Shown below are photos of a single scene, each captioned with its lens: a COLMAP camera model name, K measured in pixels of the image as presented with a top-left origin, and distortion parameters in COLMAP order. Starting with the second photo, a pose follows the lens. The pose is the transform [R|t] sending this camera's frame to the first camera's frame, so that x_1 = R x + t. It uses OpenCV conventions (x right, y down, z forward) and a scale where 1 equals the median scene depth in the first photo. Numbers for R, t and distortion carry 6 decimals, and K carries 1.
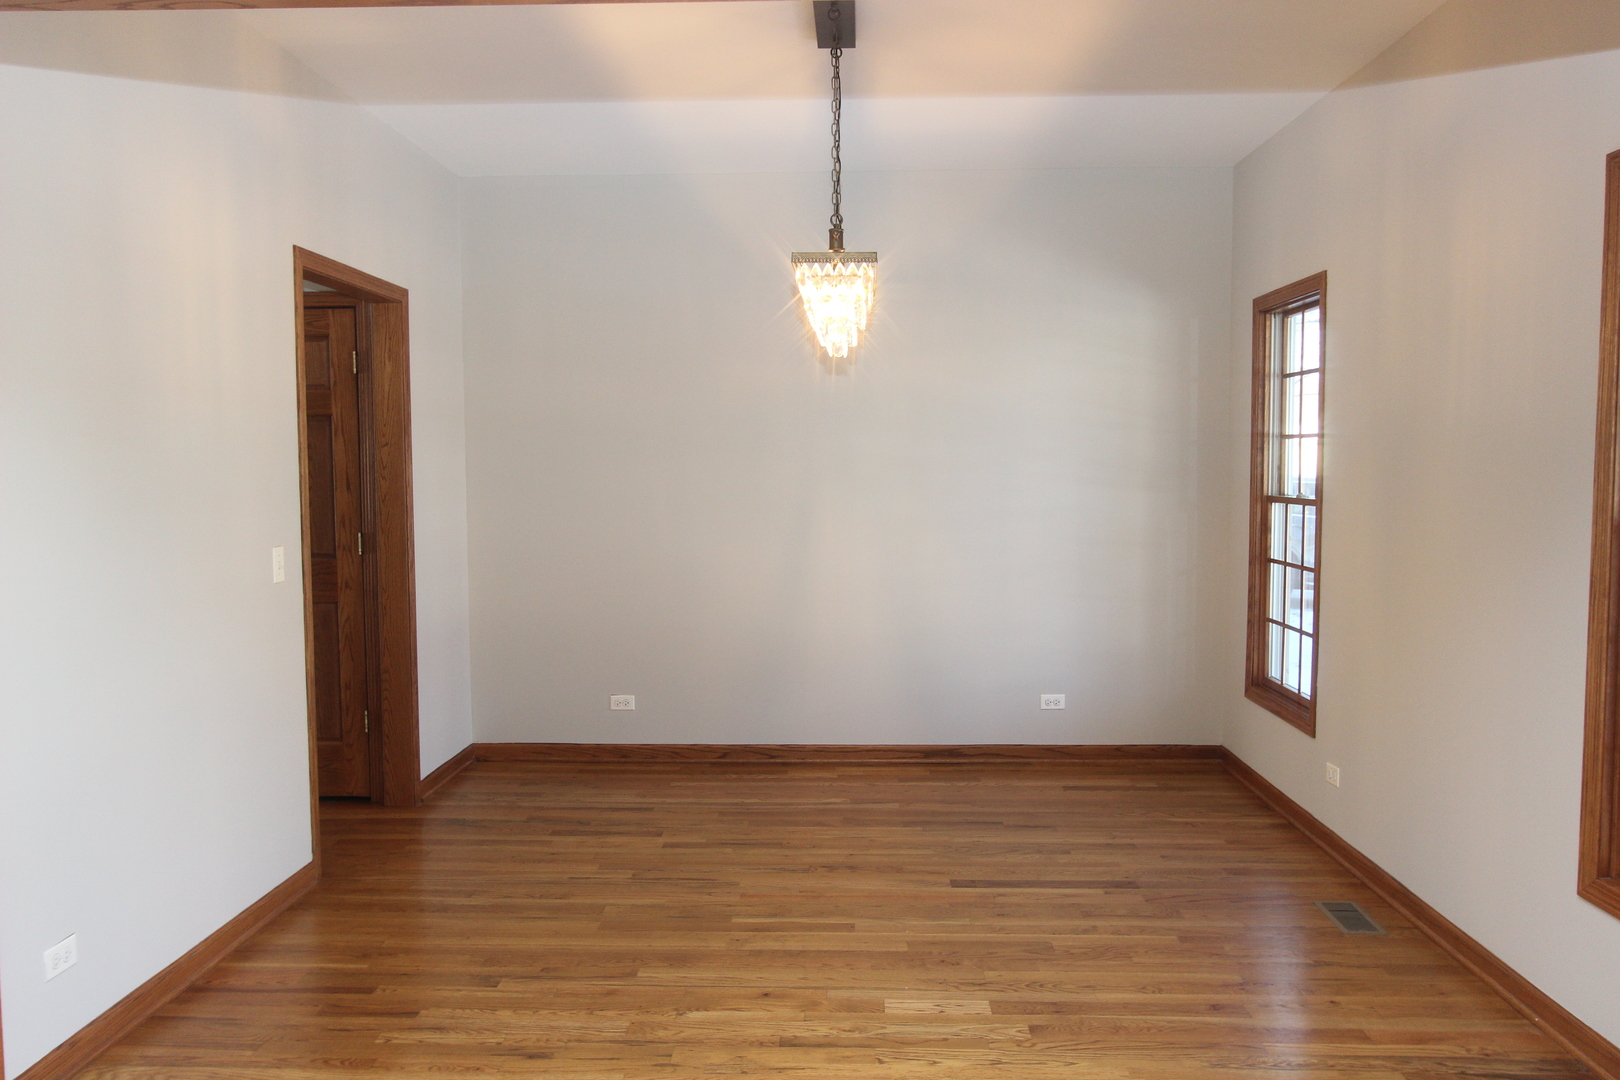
lens RADIAL K [[1263.7, 0, 811.0], [0, 1263.7, 540.4], [0, 0, 1]] dist [-0.056584, -0.002780]
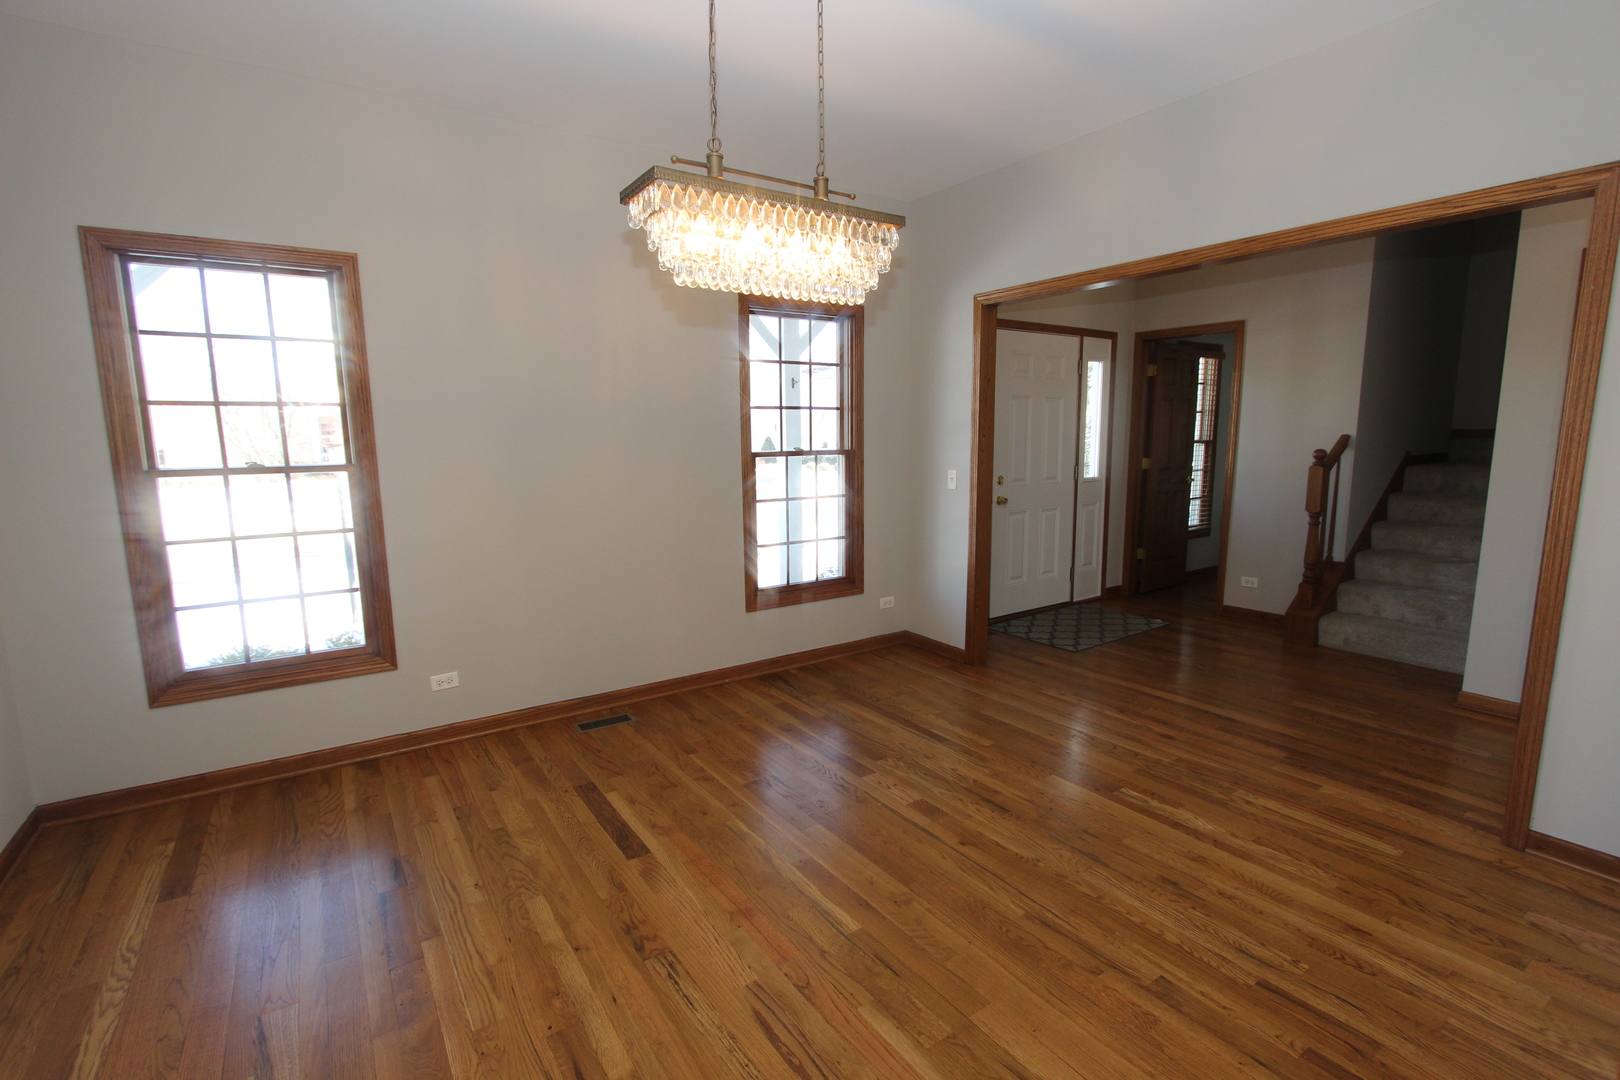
lens RADIAL K [[743.2, 0, 813.7], [0, 743.2, 543.8], [0, 0, 1]] dist [-0.025298, 0.004956]
pose [[-0.584228, -0.115184, 0.803375, -0.424081], [0.062284, 0.980595, 0.185887, -0.069676], [-0.809196, 0.158638, -0.565717, 1.234603]]
